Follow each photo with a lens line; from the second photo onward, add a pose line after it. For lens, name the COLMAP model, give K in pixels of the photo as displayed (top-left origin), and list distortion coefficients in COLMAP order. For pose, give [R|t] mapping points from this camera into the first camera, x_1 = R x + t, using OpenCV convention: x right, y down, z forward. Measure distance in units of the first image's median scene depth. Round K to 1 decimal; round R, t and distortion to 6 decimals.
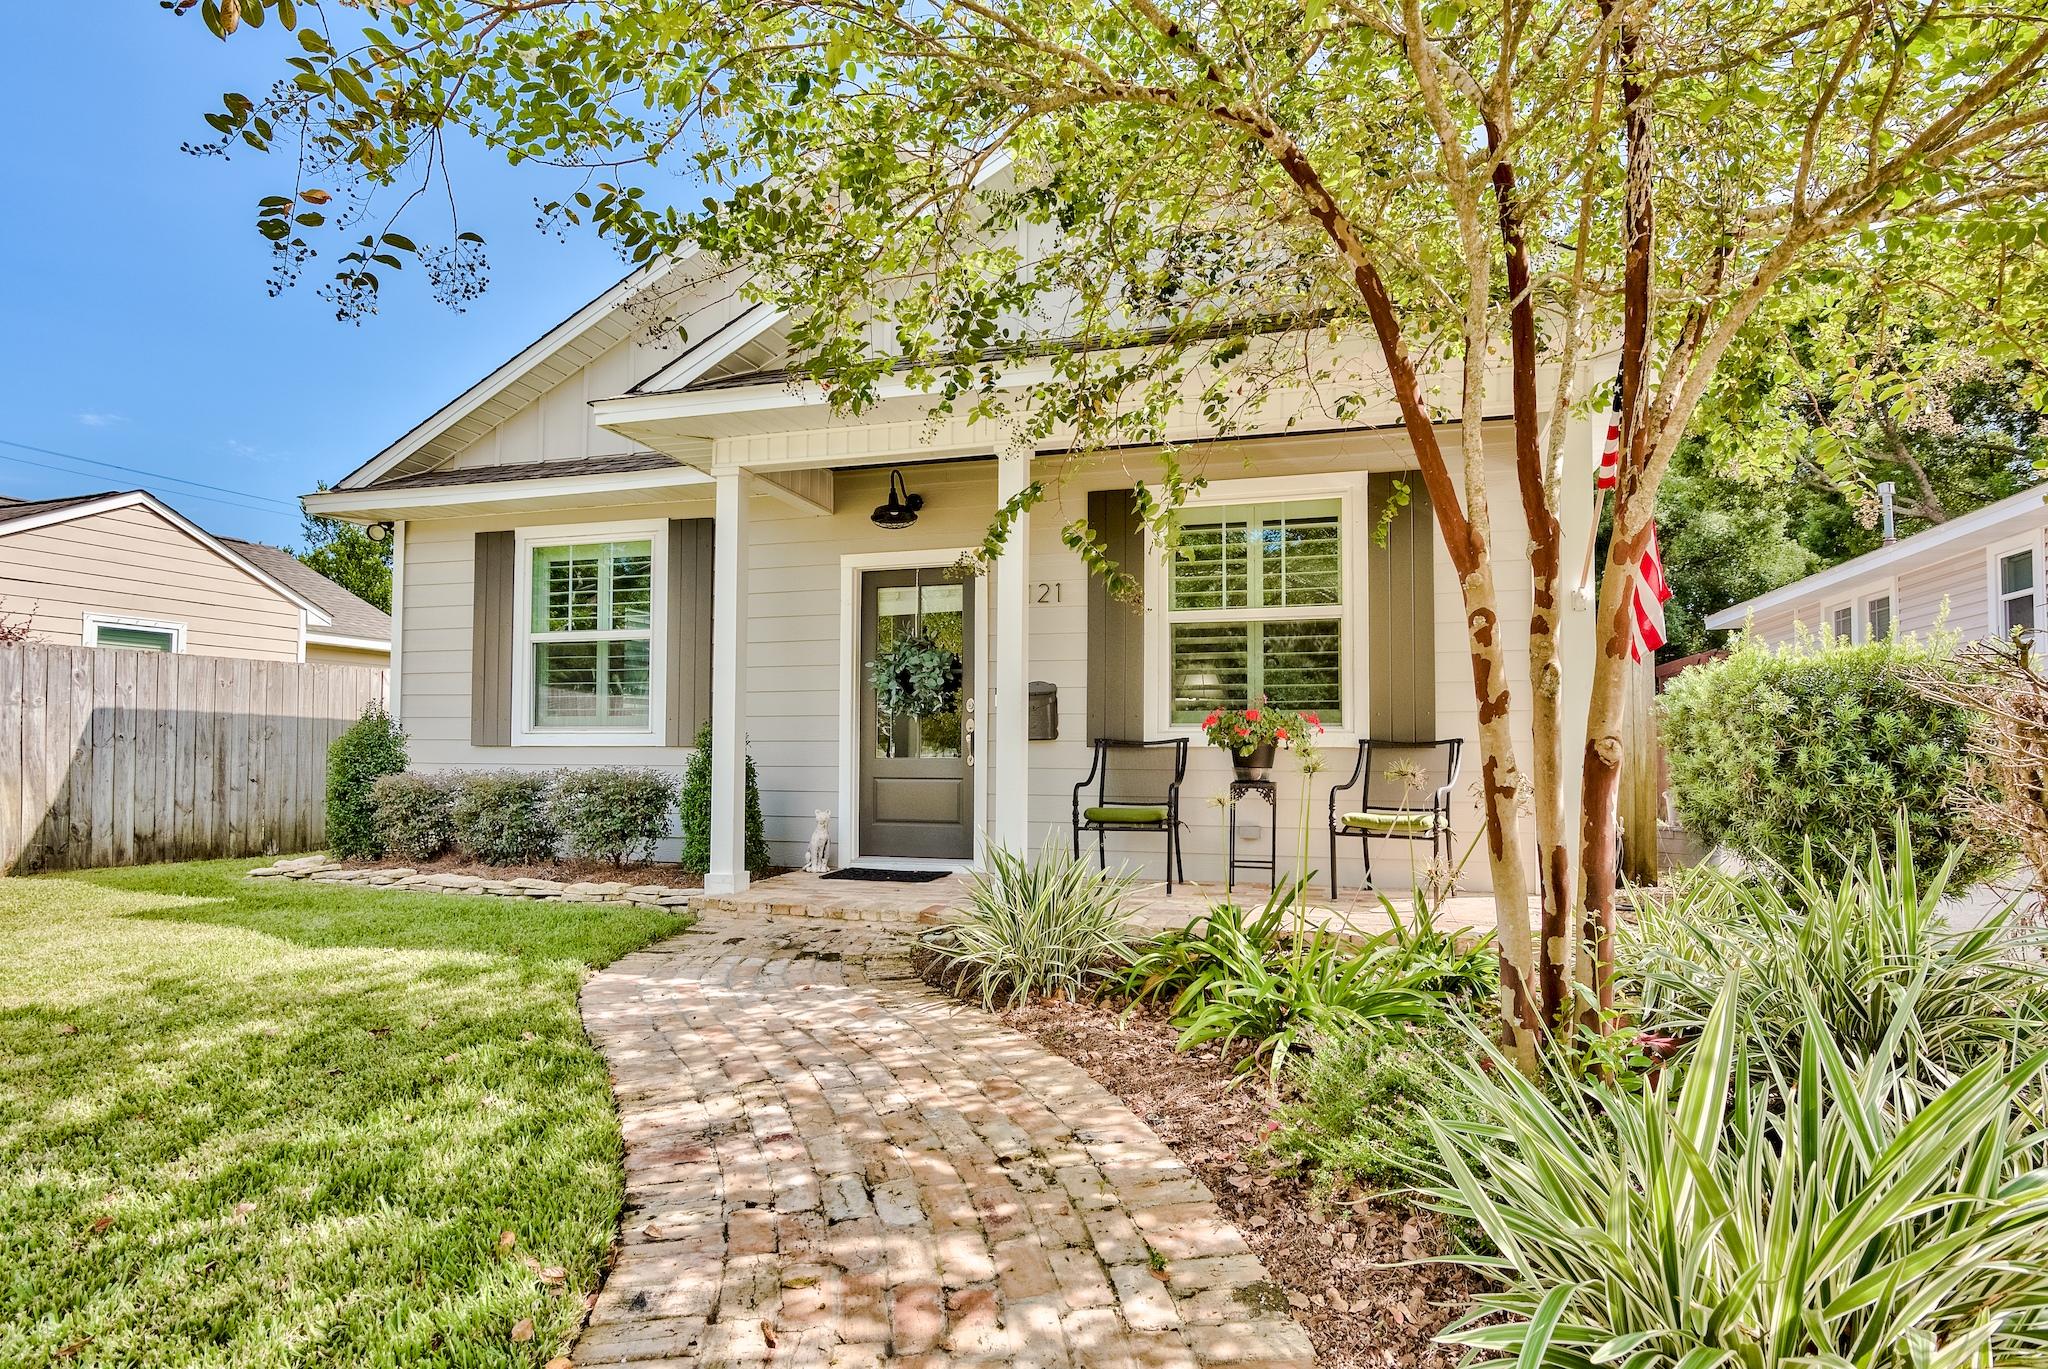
lens RADIAL K [[1025.5, 0, 1088.0], [0, 1025.5, 720.3], [0, 0, 1]] dist [-0.010732, 0.001667]
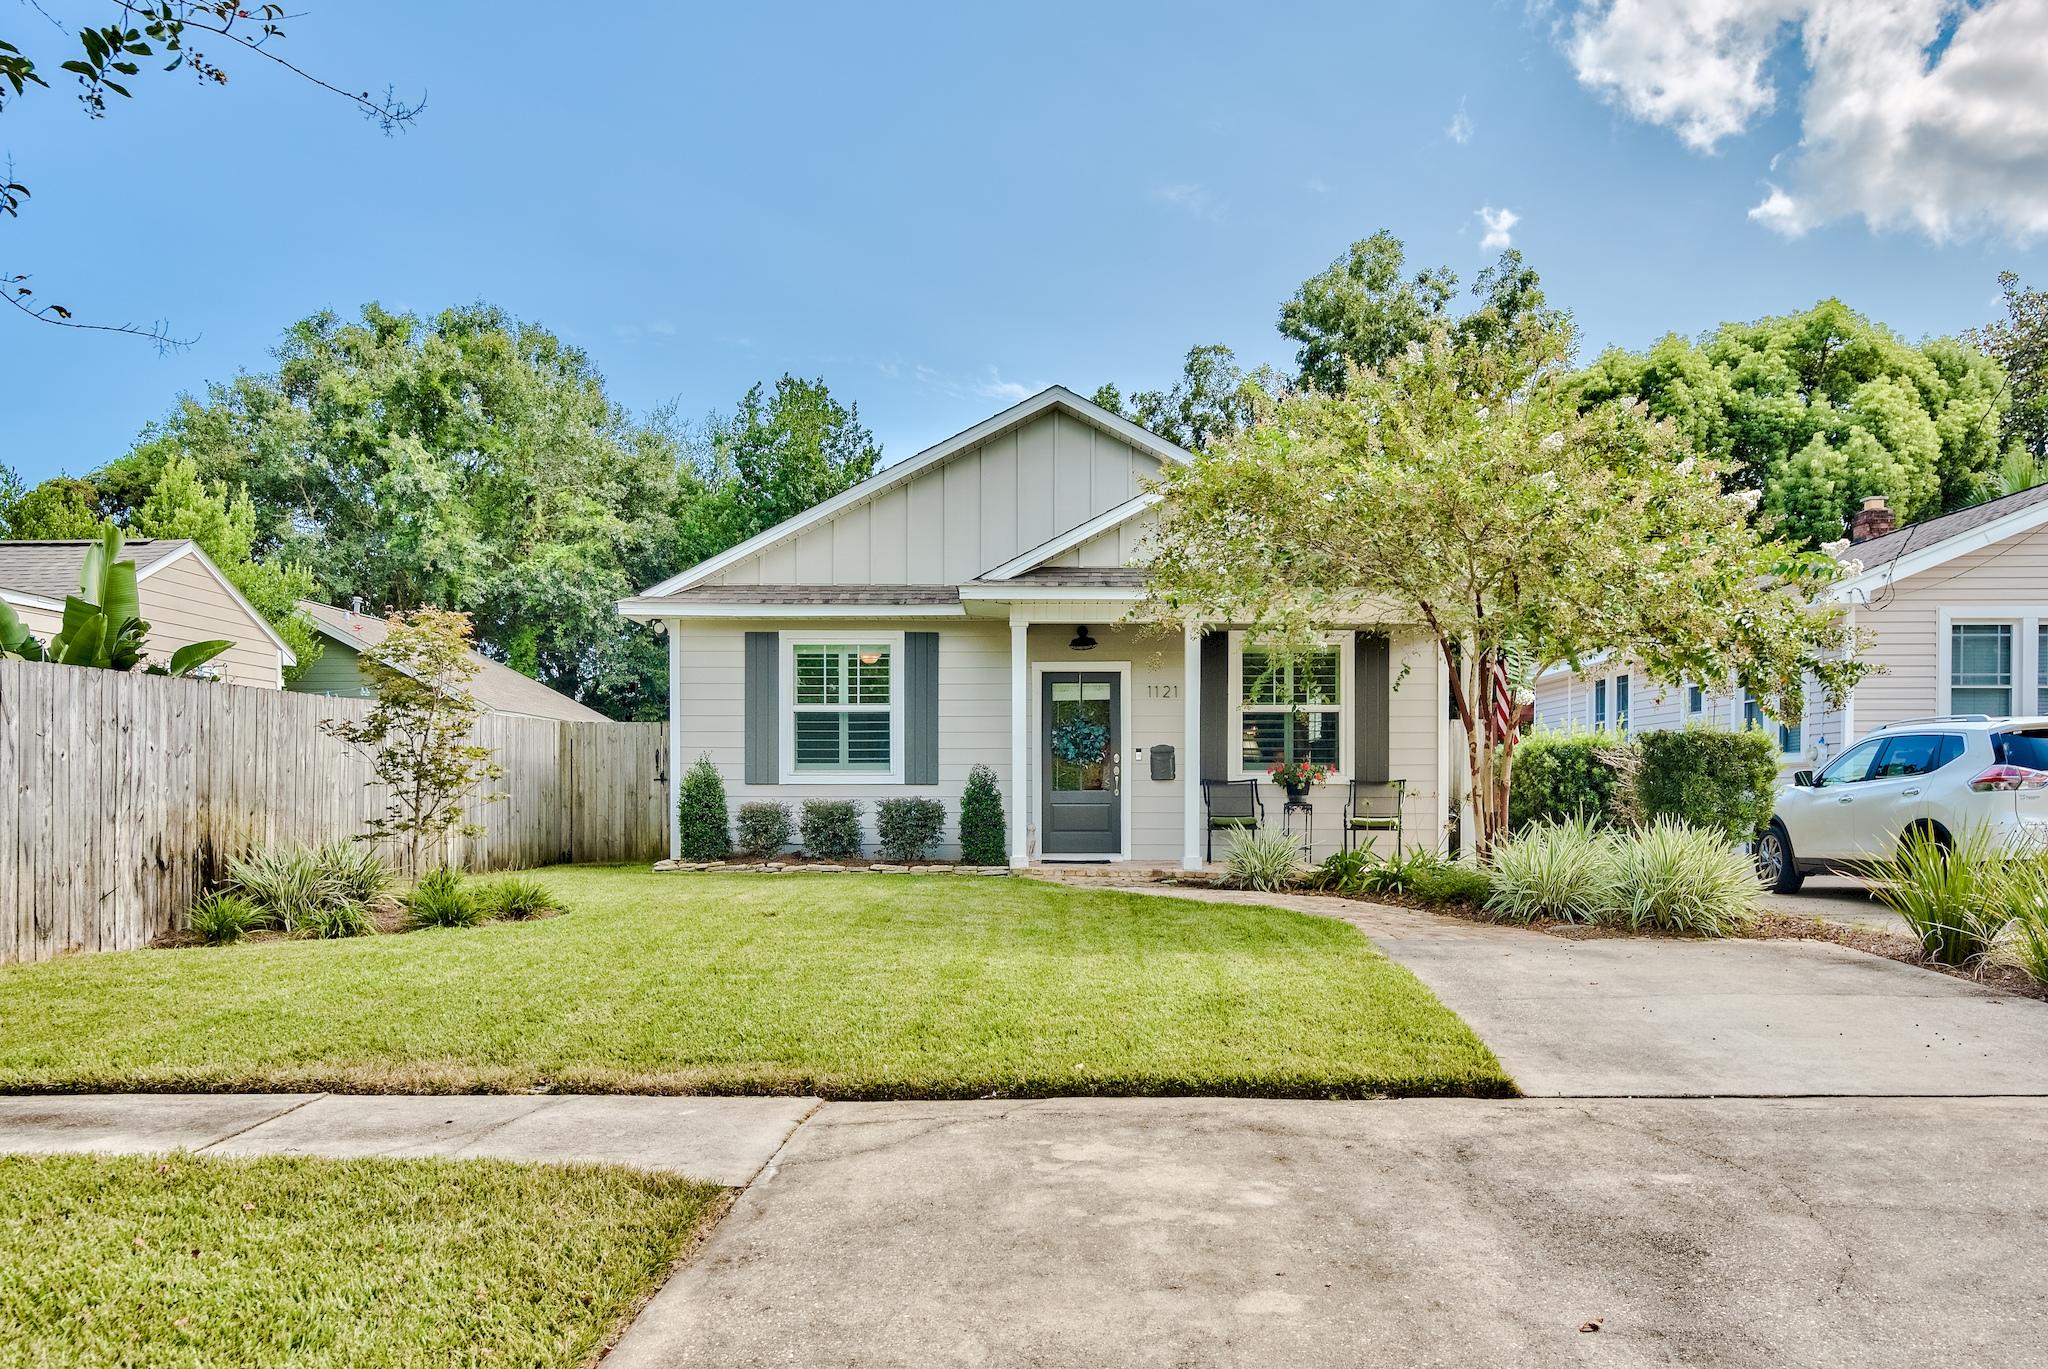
lens RADIAL K [[1509.2, 0, 1070.6], [0, 1509.2, 800.9], [0, 0, 1]] dist [-0.013345, -0.020067]
pose [[0.963475, -0.003847, 0.267772, -0.826409], [-0.005713, 0.999374, 0.034913, -0.030434], [-0.267739, -0.035168, 0.962849, -1.284965]]
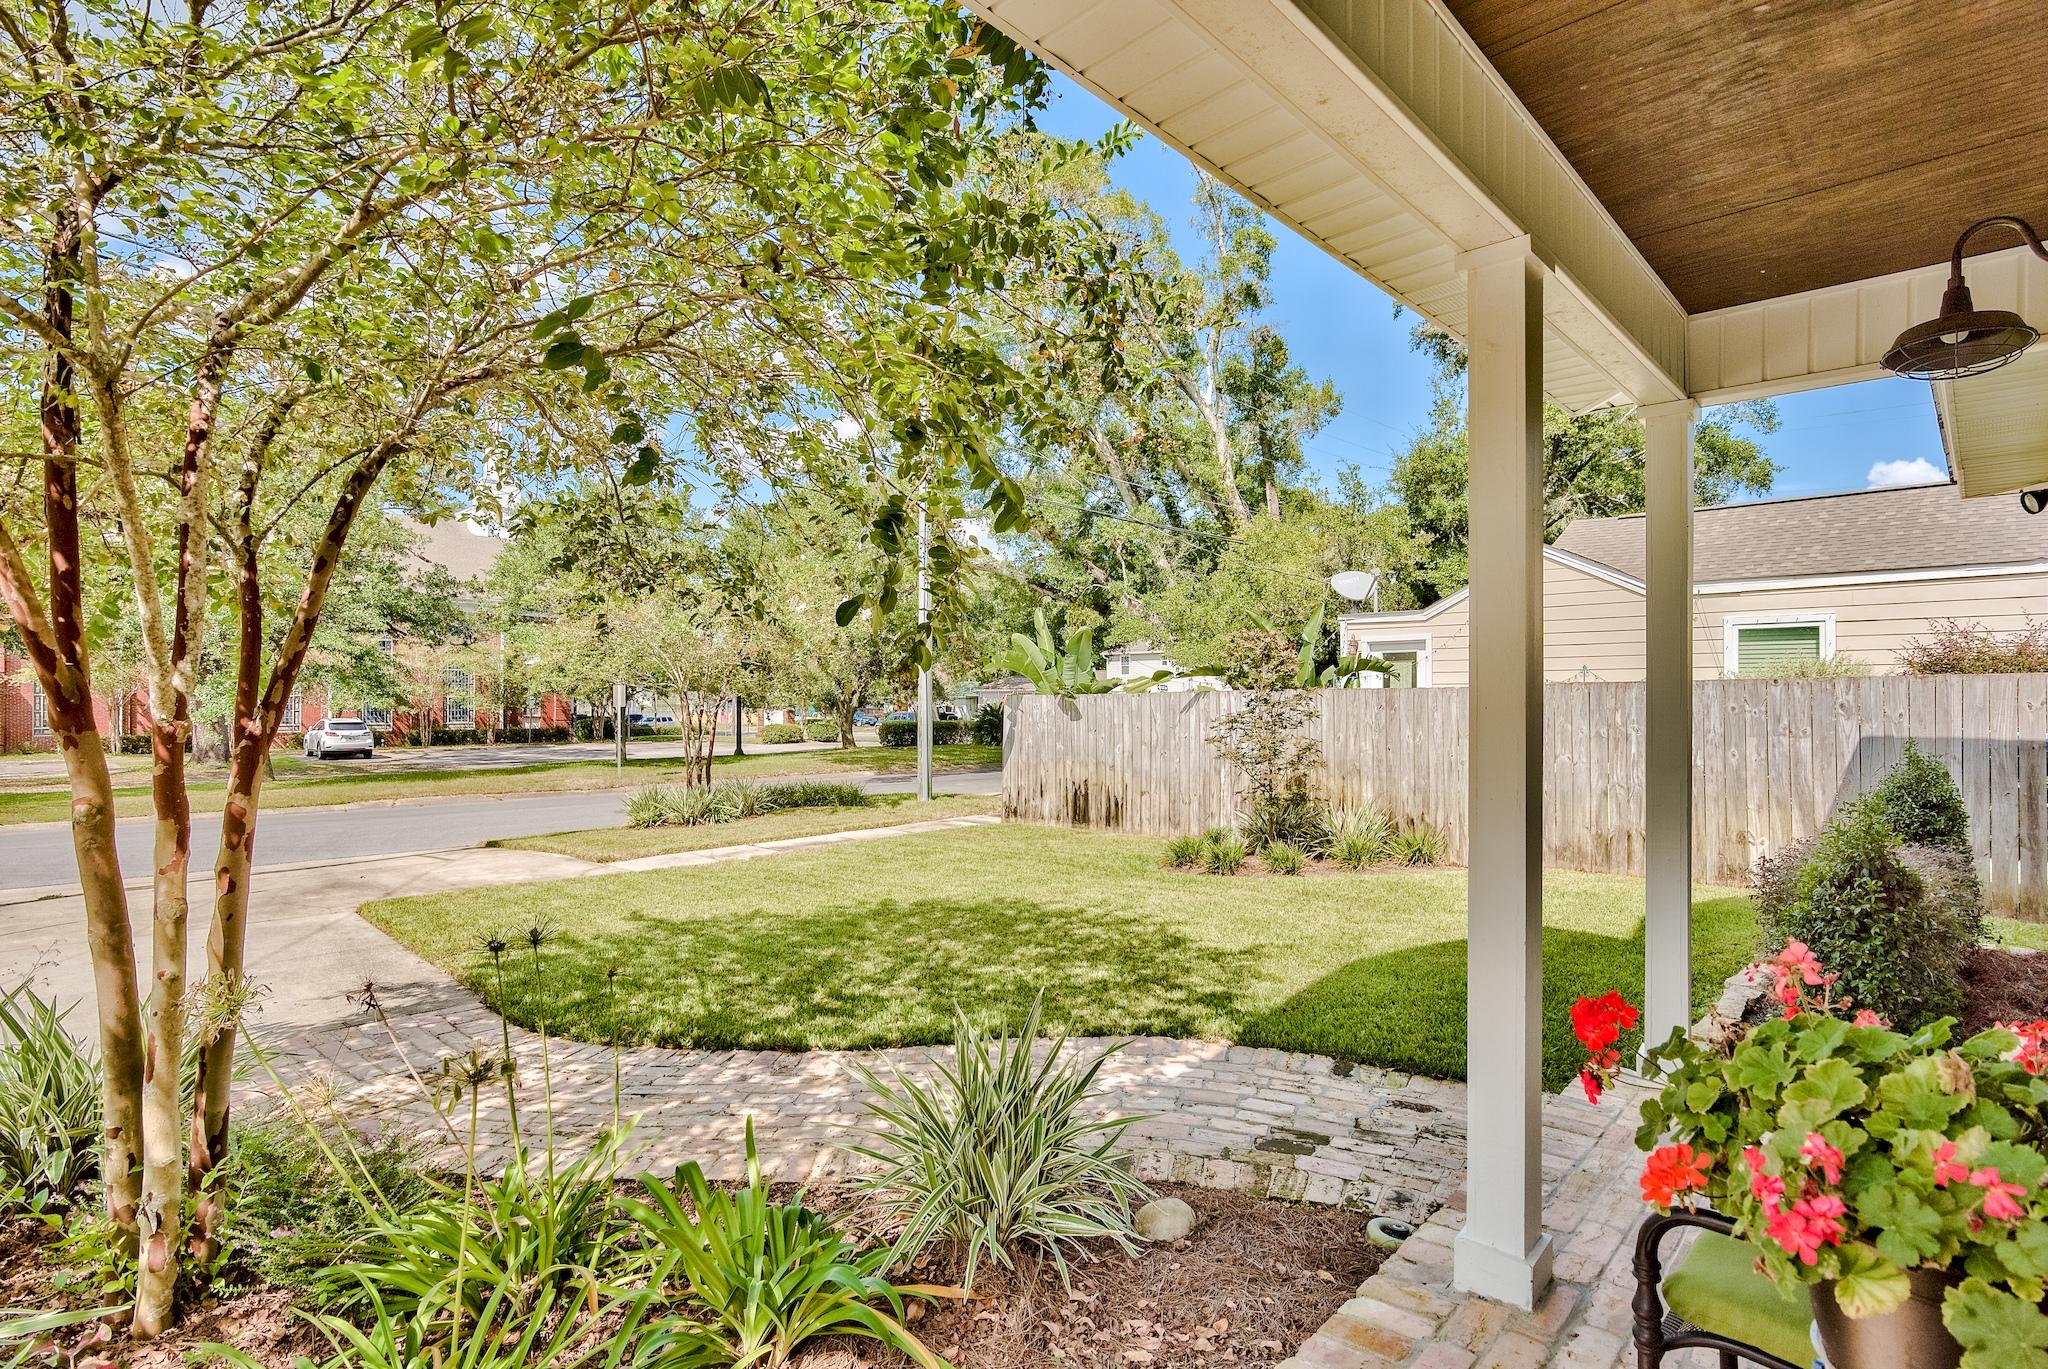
lens RADIAL K [[1025.5, 0, 1010.4], [0, 1025.5, 686.4], [0, 0, 1]] dist [-0.010732, 0.001667]
pose [[-0.504744, -0.015172, -0.863136, 0.344708], [0.025401, 0.999152, -0.032417, -0.056030], [0.862895, -0.038287, -0.503930, 0.858747]]
